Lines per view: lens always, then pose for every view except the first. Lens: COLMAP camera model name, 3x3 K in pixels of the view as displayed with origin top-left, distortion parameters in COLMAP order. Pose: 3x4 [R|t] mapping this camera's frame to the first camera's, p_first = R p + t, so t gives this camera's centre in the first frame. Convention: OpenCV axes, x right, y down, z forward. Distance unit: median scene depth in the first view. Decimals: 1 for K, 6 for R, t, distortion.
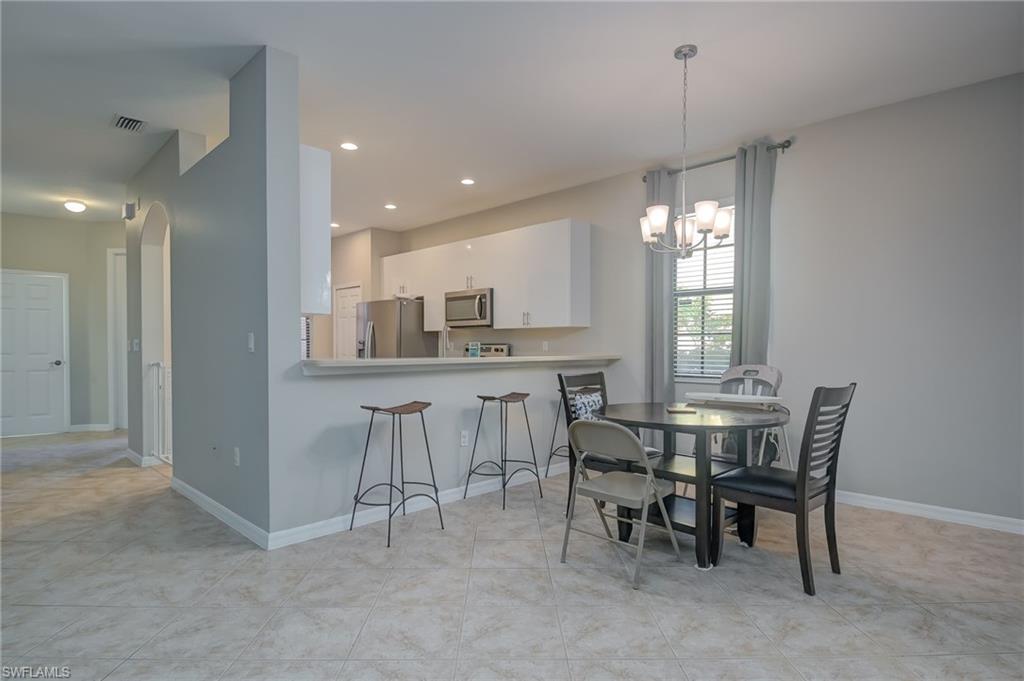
lens RADIAL K [[535.3, 0, 506.8], [0, 535.3, 350.0], [0, 0, 1]] dist [0.015925, -0.023547]
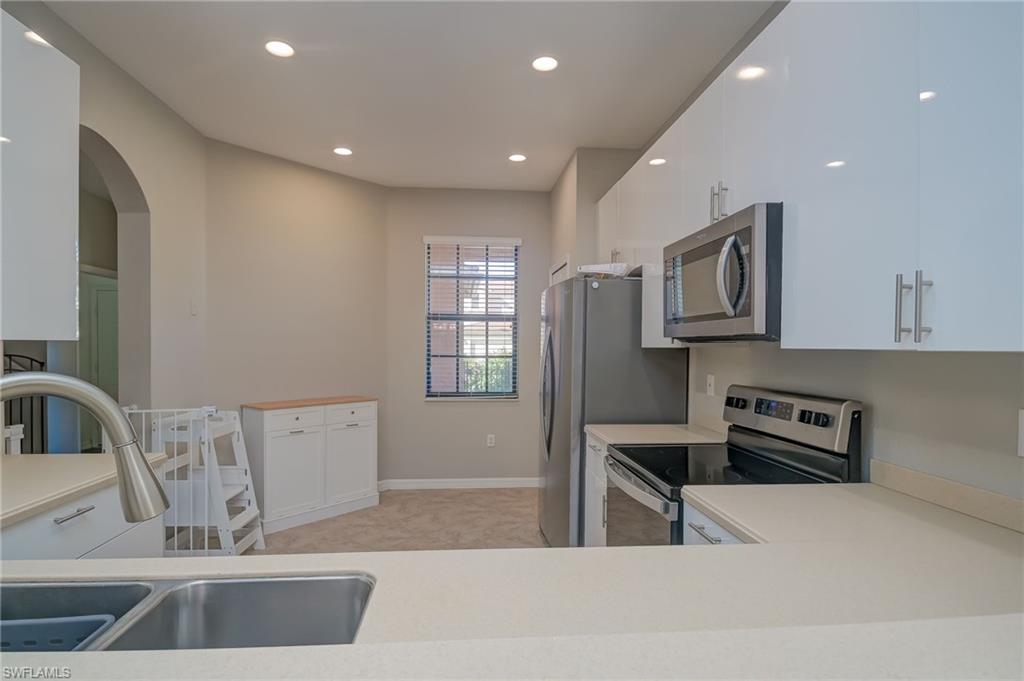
lens RADIAL K [[535.3, 0, 506.8], [0, 535.3, 350.0], [0, 0, 1]] dist [0.015925, -0.023547]
pose [[0.760916, 0.008761, -0.648791, 0.060644], [-0.010769, 0.999942, 0.000872, -0.046409], [0.648761, 0.006323, 0.760966, 0.859124]]
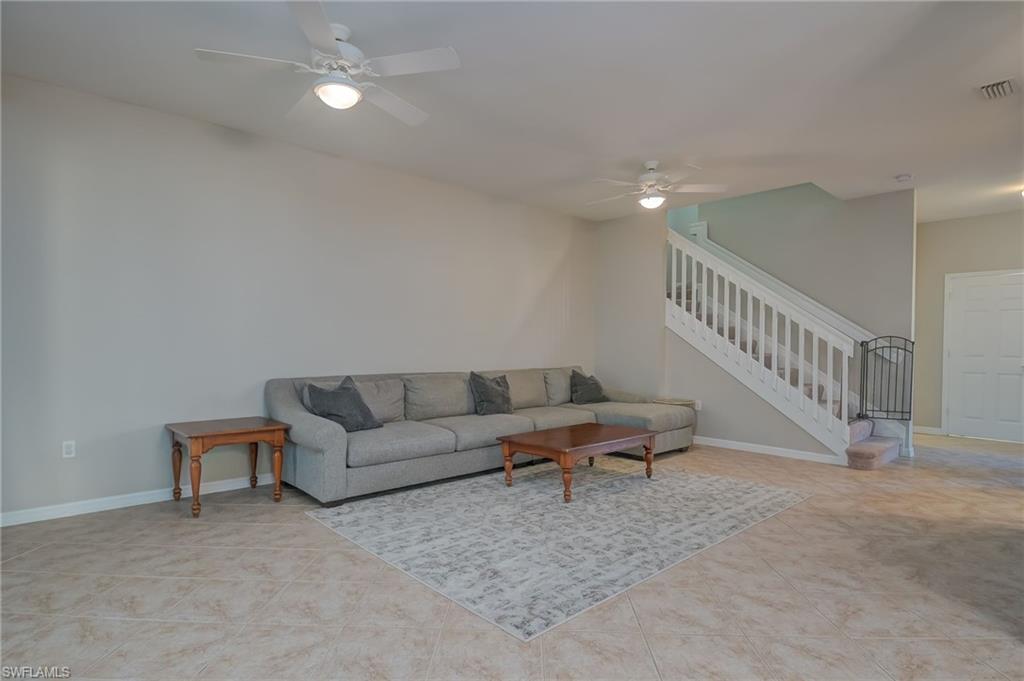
lens RADIAL K [[535.3, 0, 506.8], [0, 535.3, 350.0], [0, 0, 1]] dist [0.015925, -0.023547]
pose [[-0.049264, 0.011660, -0.998718, 0.158096], [-0.012624, 0.999845, 0.012296, -0.004730], [0.998706, 0.013214, -0.049110, 0.220430]]
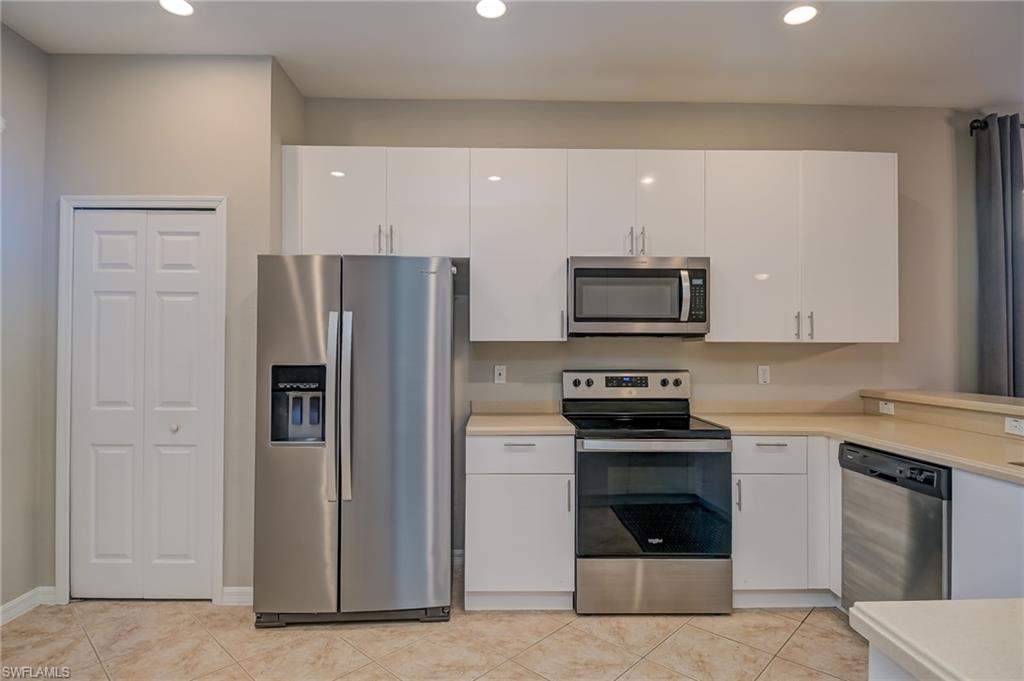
lens RADIAL K [[535.3, 0, 506.8], [0, 535.3, 350.0], [0, 0, 1]] dist [0.015925, -0.023547]
pose [[0.685054, 0.007941, 0.728449, -0.638081], [0.003444, 0.999894, -0.014139, -0.031487], [-0.728484, 0.012194, 0.684954, 0.983550]]
